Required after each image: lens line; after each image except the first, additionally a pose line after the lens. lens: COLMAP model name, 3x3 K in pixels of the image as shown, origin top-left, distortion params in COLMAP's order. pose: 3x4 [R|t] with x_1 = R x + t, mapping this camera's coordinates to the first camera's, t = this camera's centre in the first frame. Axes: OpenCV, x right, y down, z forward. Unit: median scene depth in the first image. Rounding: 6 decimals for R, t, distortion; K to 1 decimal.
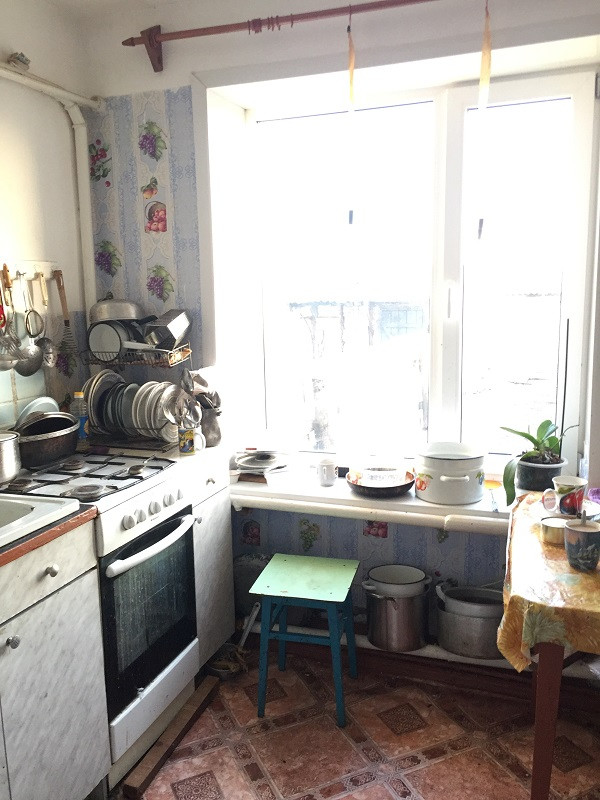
lens RADIAL K [[674.5, 0, 301.4], [0, 674.5, 401.3], [0, 0, 1]] dist [0.089589, -0.116848]
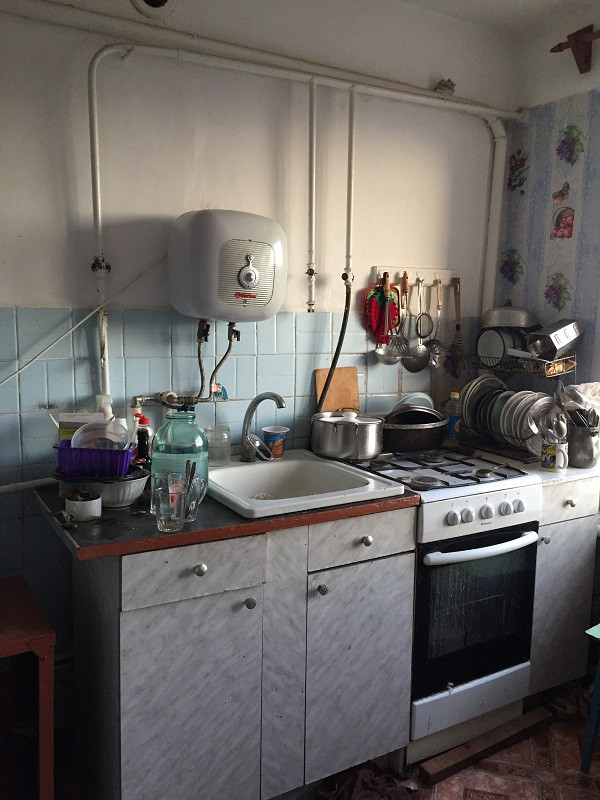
lens RADIAL K [[674.5, 0, 301.4], [0, 674.5, 401.3], [0, 0, 1]] dist [0.089589, -0.116848]
pose [[0.769933, 0.127563, -0.625244, 0.151390], [-0.137182, 0.989994, 0.033052, -0.001735], [0.623205, 0.060324, 0.779729, 0.029517]]
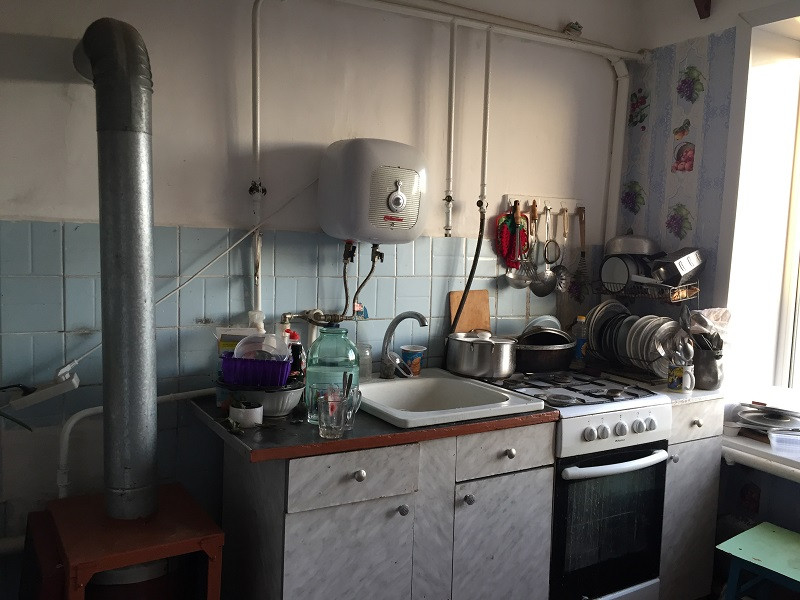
lens RADIAL K [[674.5, 0, 400.0], [0, 674.5, 300.0], [0, 0, 1]] dist [0.089589, -0.116848]
pose [[0.773980, 0.106476, -0.624194, 0.129081], [-0.150304, 0.988480, -0.017757, 0.024539], [0.615113, 0.107562, 0.781068, -0.040672]]
